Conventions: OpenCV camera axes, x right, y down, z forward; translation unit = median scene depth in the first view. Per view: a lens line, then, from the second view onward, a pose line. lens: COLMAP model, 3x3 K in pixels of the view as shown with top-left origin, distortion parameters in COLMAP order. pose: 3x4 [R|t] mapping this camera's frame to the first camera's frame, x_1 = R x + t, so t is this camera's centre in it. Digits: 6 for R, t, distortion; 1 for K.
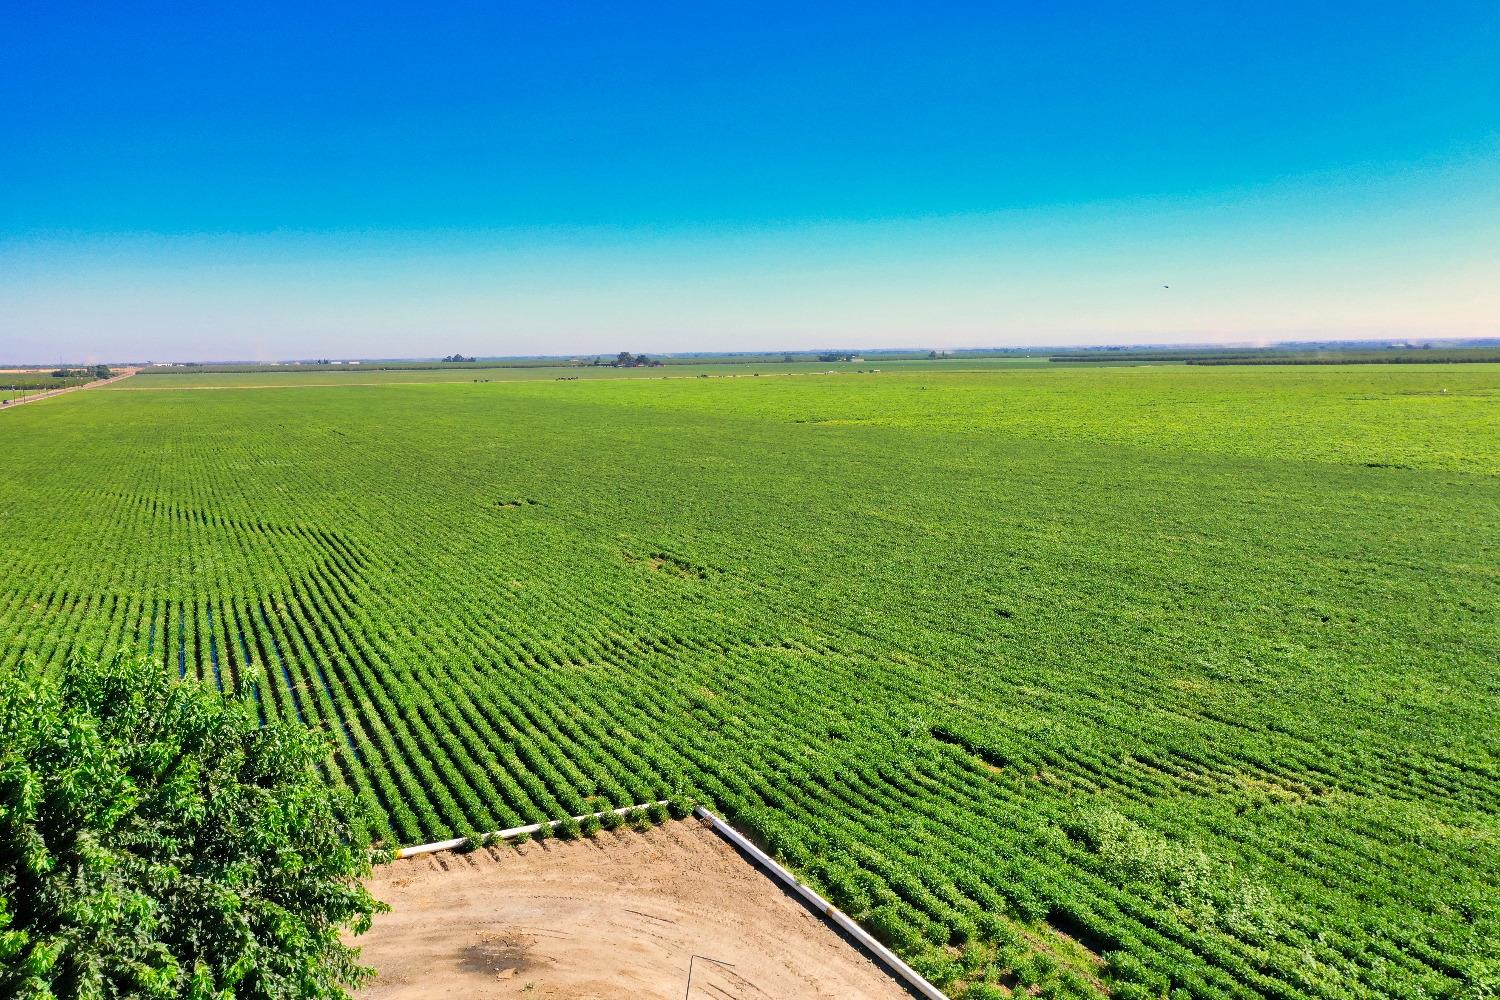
lens RADIAL K [[1184.3, 0, 745.3], [0, 1184.3, 493.6], [0, 0, 1]] dist [0.008745, 0.004704]
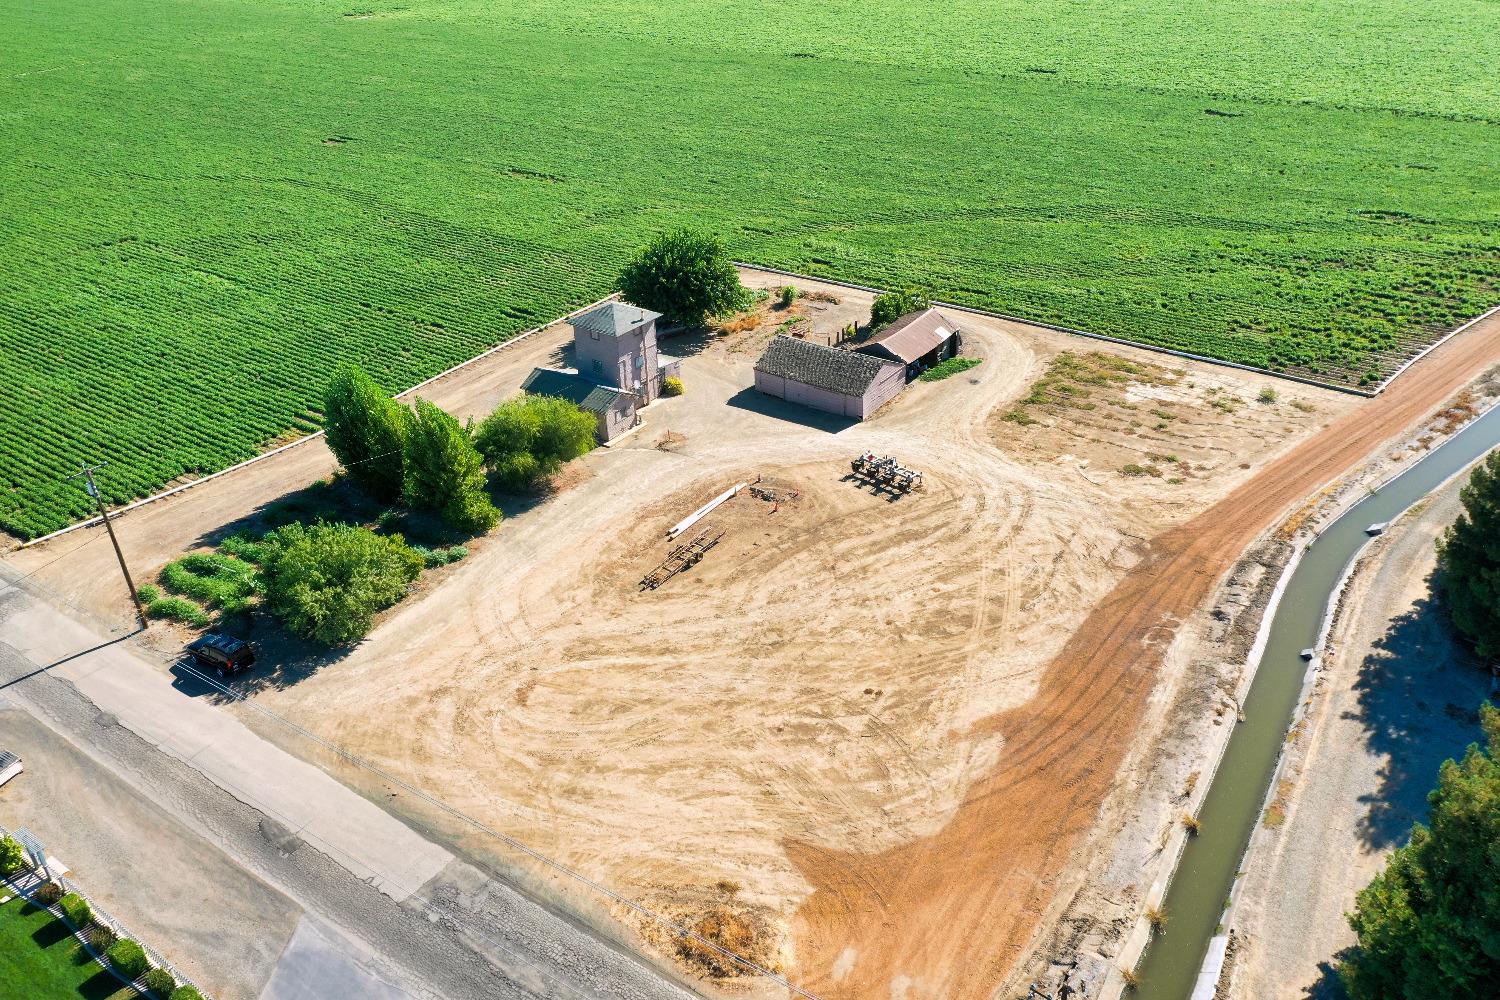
lens RADIAL K [[1184.3, 0, 745.3], [0, 1184.3, 493.6], [0, 0, 1]] dist [0.008745, 0.004704]
pose [[0.870784, -0.245182, 0.426170, -0.061237], [0.062773, 0.915136, 0.398229, -0.018329], [-0.487642, -0.320020, 0.812276, -0.081034]]
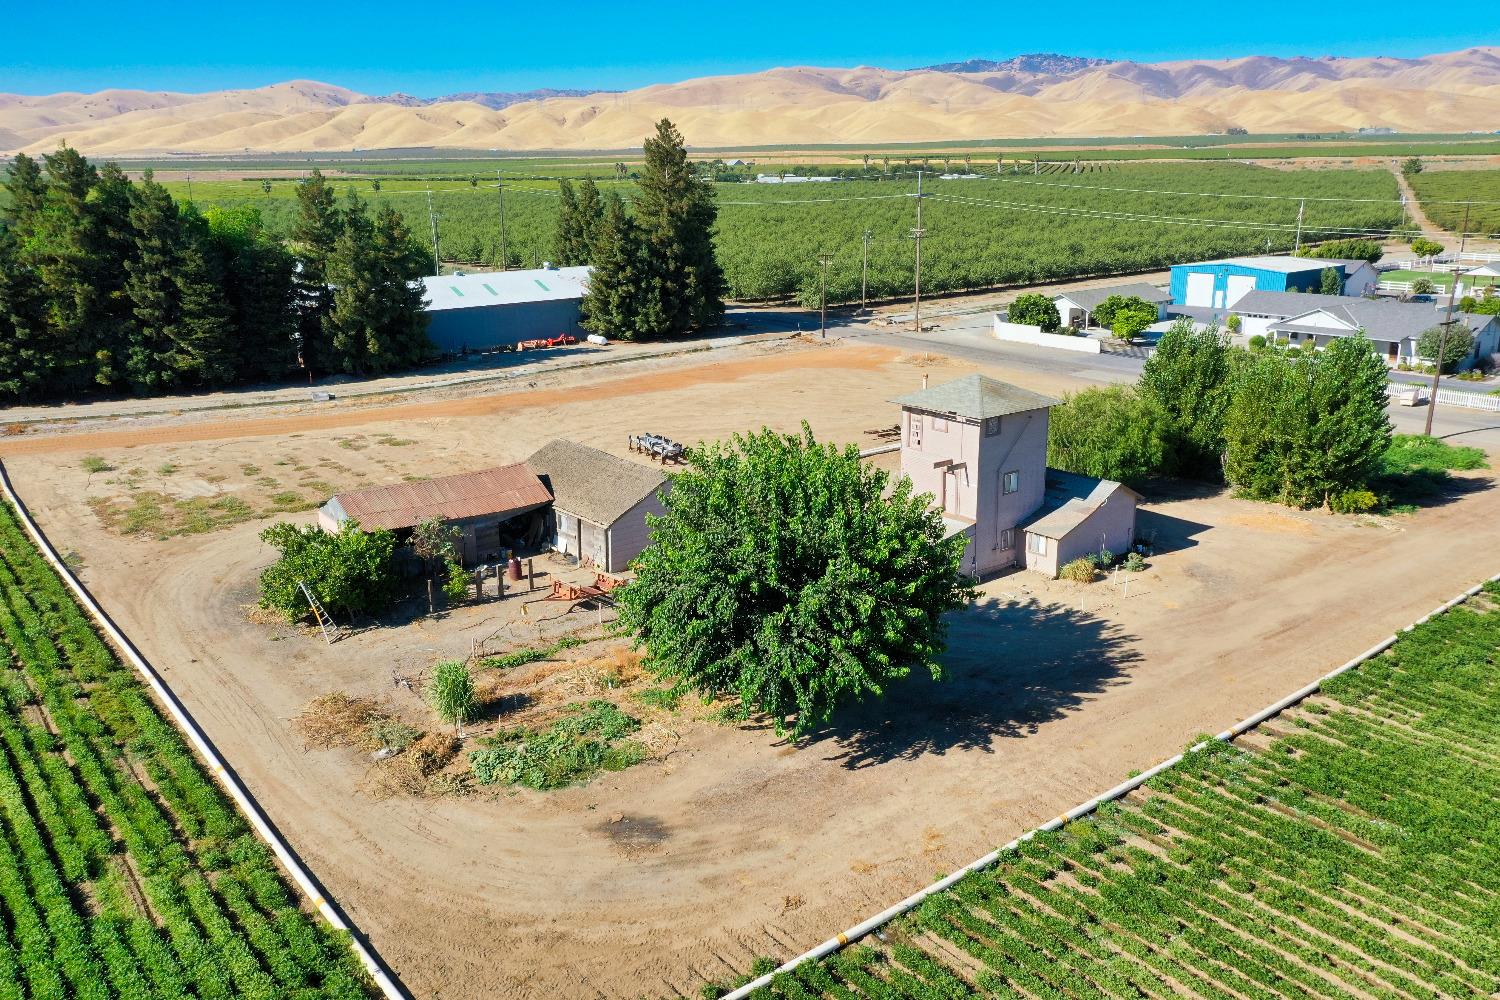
lens RADIAL K [[1184.3, 0, 745.3], [0, 1184.3, 493.6], [0, 0, 1]] dist [0.008745, 0.004704]
pose [[-0.972248, 0.088837, -0.216432, -0.002780], [0.000082, 0.925231, 0.379405, -0.010343], [0.233954, 0.368858, -0.899561, 0.056899]]
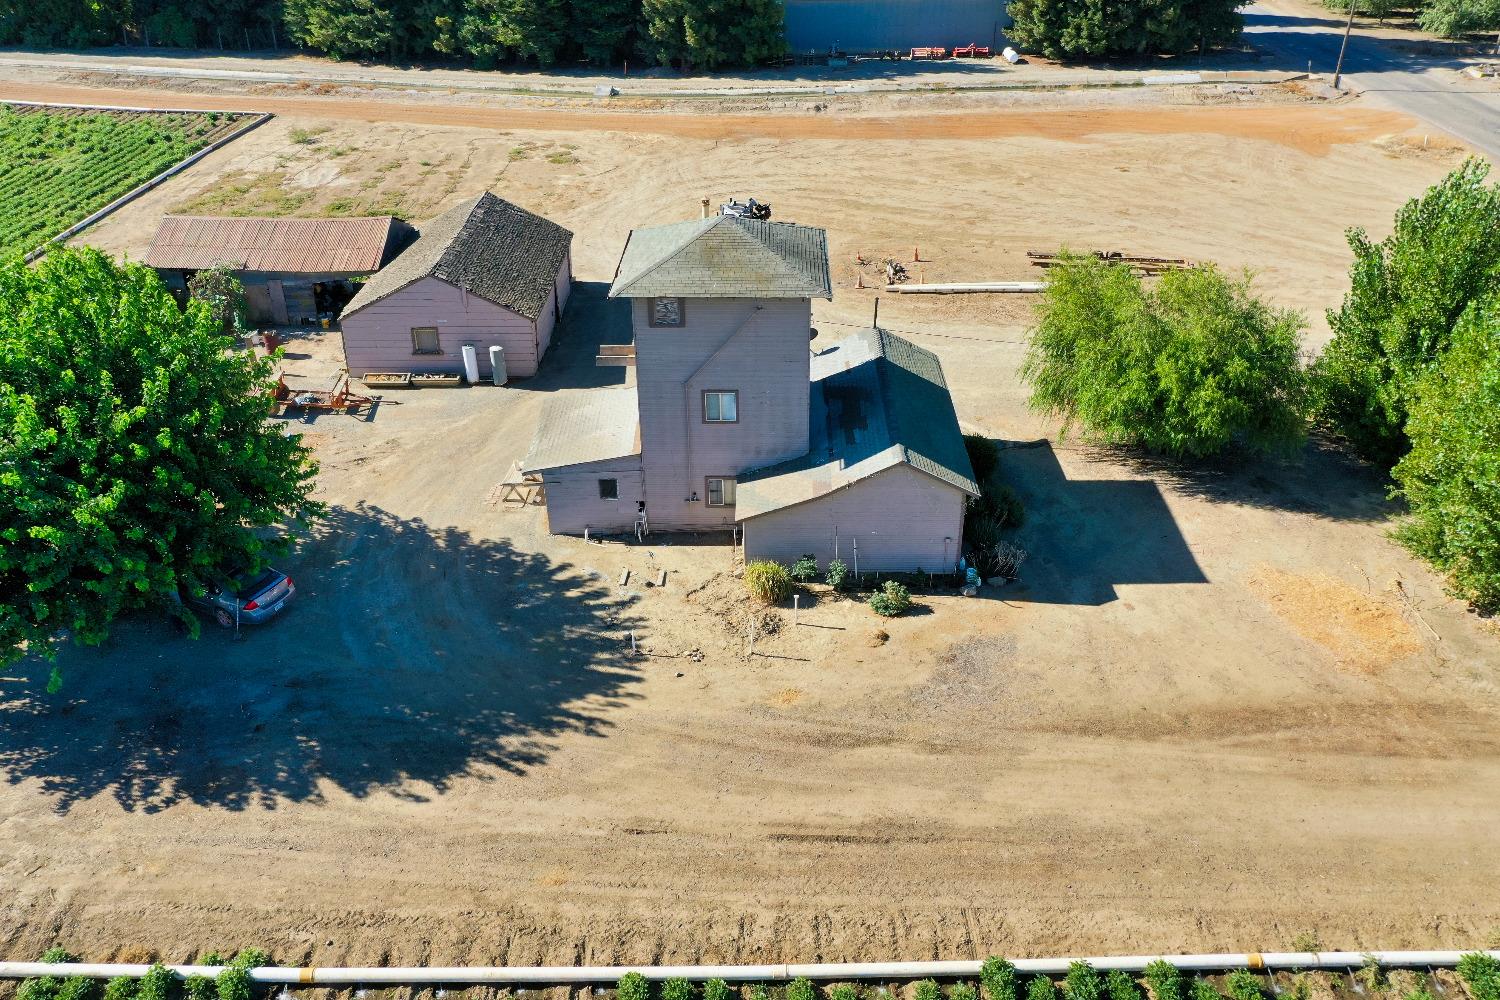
lens RADIAL K [[1184.3, 0, 745.3], [0, 1184.3, 493.6], [0, 0, 1]] dist [0.008745, 0.004704]
pose [[-0.897196, -0.192136, 0.397648, -0.040535], [0.082948, 0.811066, 0.579044, -0.007352], [-0.433773, 0.552500, -0.711748, 0.035388]]
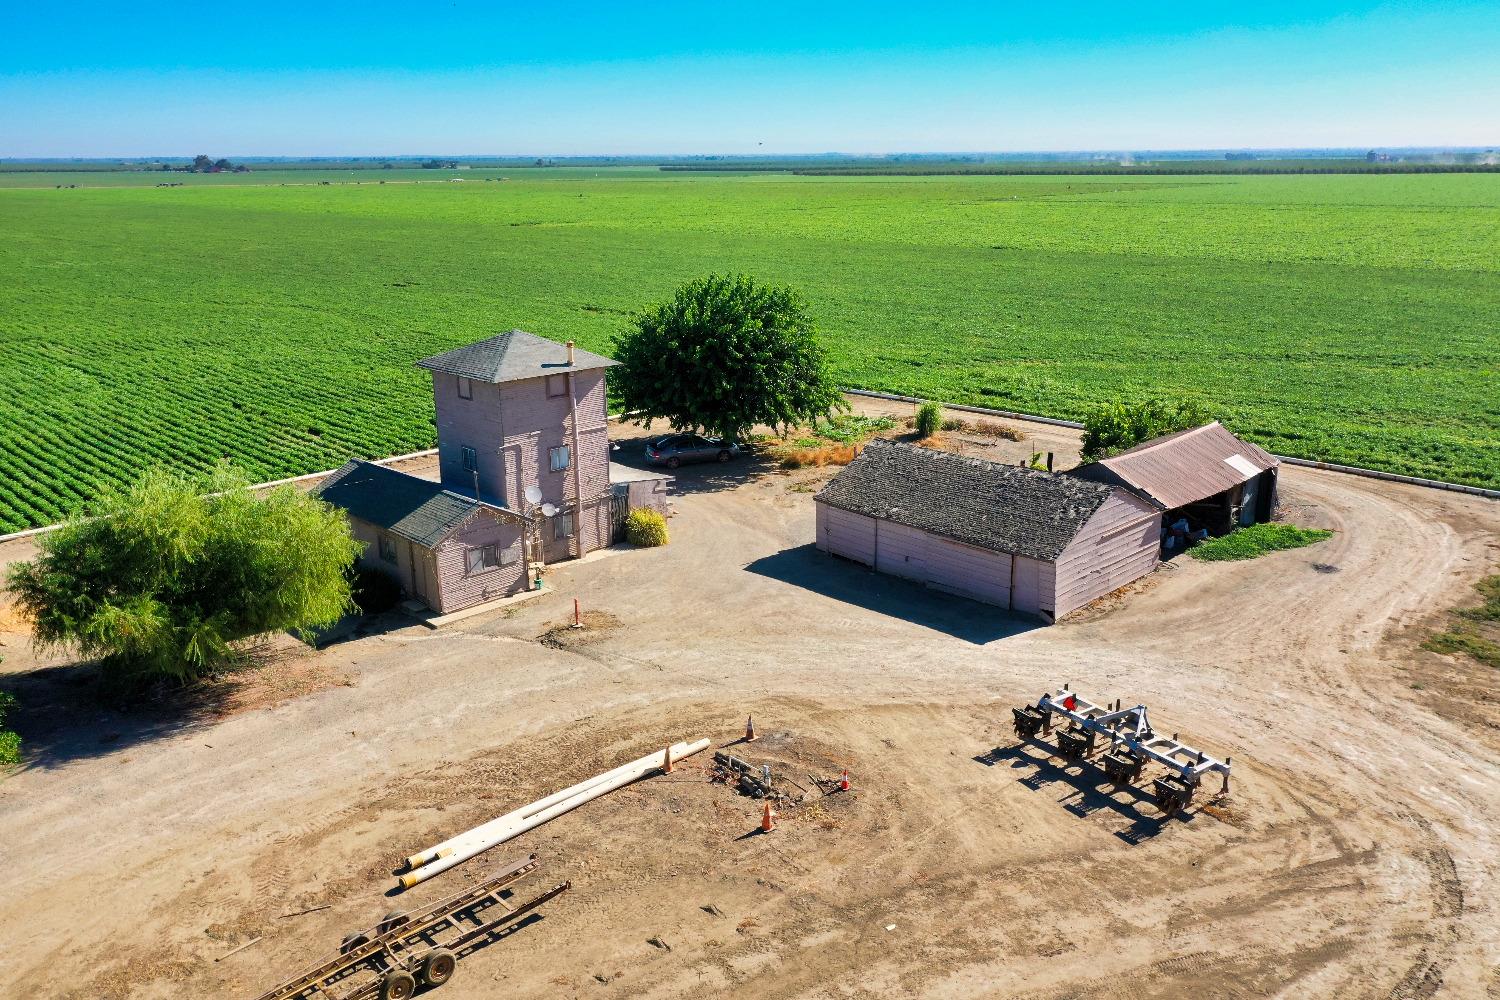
lens RADIAL K [[1184.3, 0, 745.3], [0, 1184.3, 493.6], [0, 0, 1]] dist [0.008745, 0.004704]
pose [[0.945756, -0.078364, 0.315284, -0.032033], [0.028516, 0.986751, 0.159716, 0.004522], [-0.323623, -0.142061, 0.935461, -0.038227]]
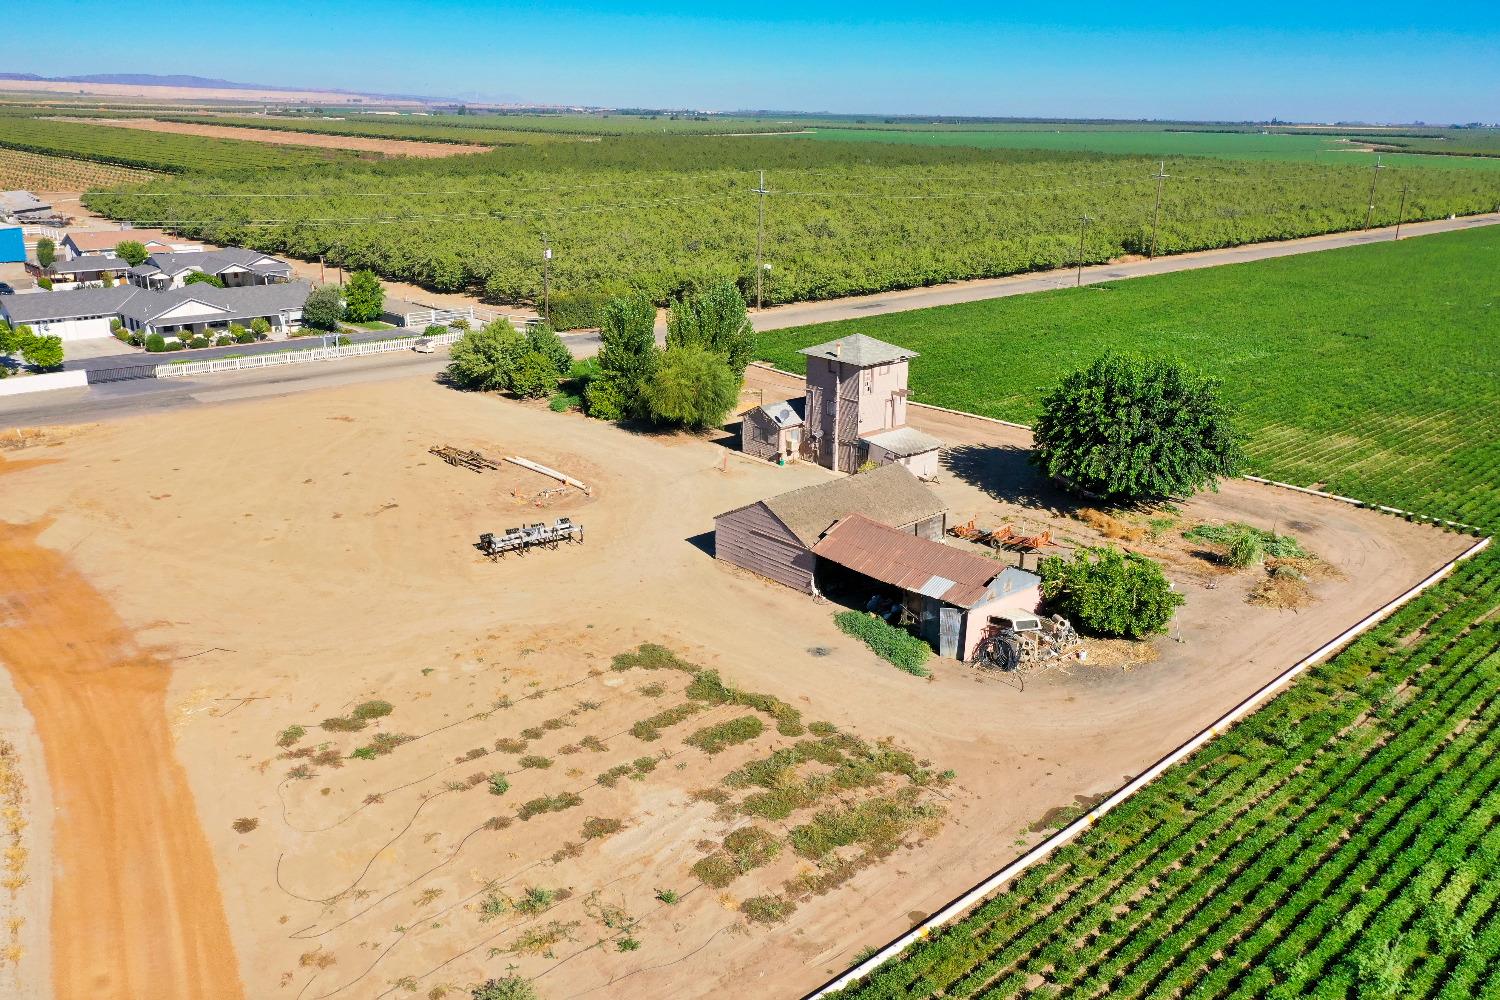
lens RADIAL K [[1184.3, 0, 745.3], [0, 1184.3, 493.6], [0, 0, 1]] dist [0.008745, 0.004704]
pose [[0.307245, 0.310941, -0.899398, 0.045714], [-0.131473, 0.949919, 0.283494, -0.005816], [0.942505, 0.031144, 0.332738, -0.024564]]
